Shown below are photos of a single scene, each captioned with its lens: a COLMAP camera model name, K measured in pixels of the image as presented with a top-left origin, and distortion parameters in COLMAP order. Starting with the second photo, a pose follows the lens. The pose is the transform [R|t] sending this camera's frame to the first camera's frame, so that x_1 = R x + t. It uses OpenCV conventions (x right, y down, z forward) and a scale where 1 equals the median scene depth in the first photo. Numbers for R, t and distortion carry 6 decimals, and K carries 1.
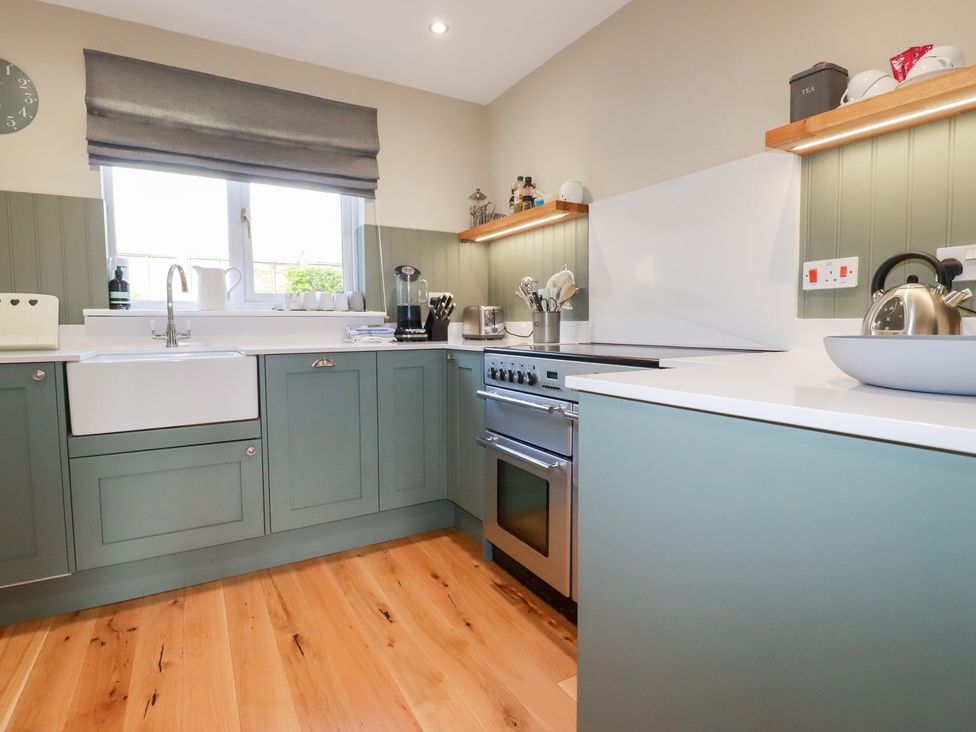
lens RADIAL K [[526.6, 0, 487.4], [0, 526.6, 361.3], [0, 0, 1]] dist [-0.003077, -0.001792]
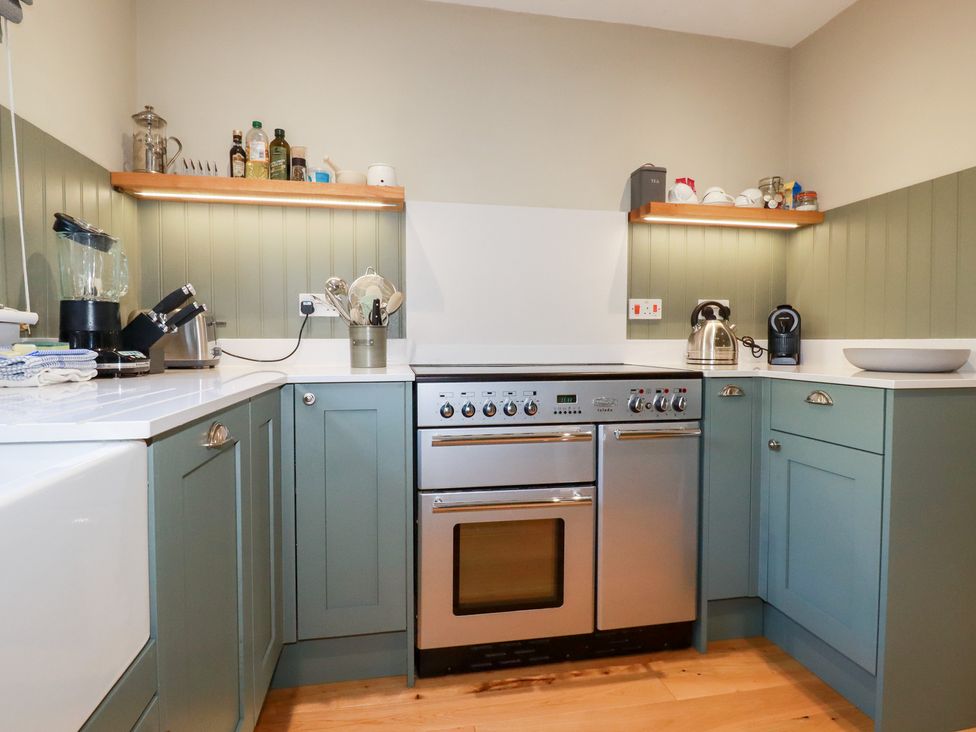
lens RADIAL K [[533.8, 0, 498.7], [0, 533.8, 360.9], [0, 0, 1]] dist [0.000248, -0.013205]
pose [[0.316968, -0.026369, 0.948069, -0.576940], [0.064987, 0.997868, 0.006027, -0.038037], [-0.946207, 0.059702, 0.318006, 0.603252]]
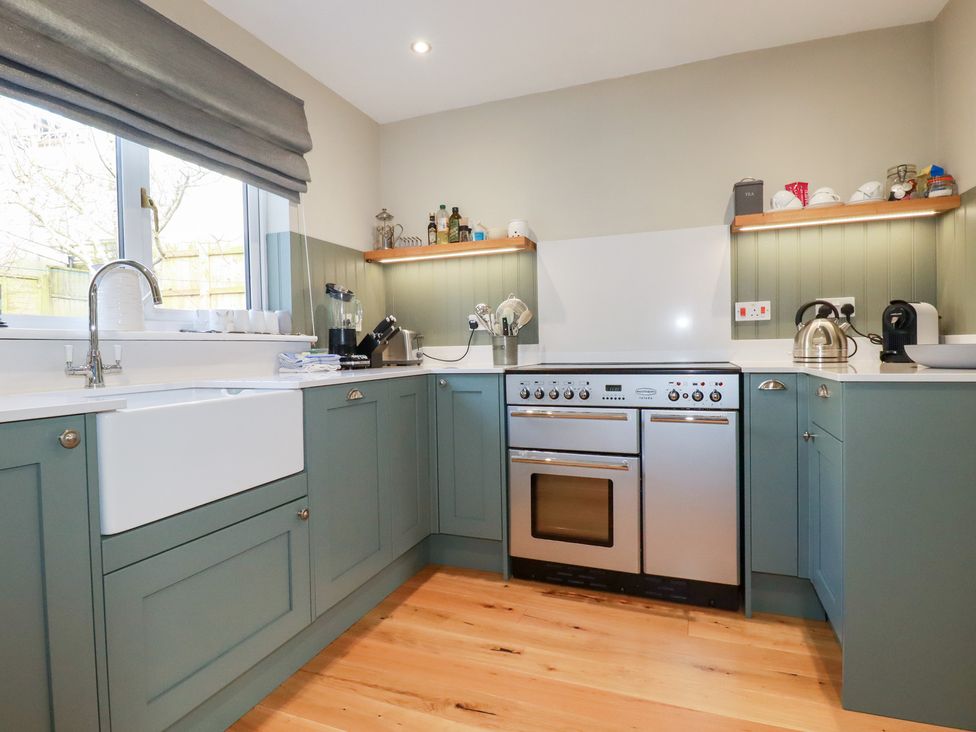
lens RADIAL K [[533.8, 0, 498.7], [0, 533.8, 360.9], [0, 0, 1]] dist [0.000248, -0.013205]
pose [[0.768028, -0.024603, 0.639943, -0.620343], [0.061066, 0.997522, -0.034938, -0.006139], [-0.637498, 0.065912, 0.767628, 0.178780]]
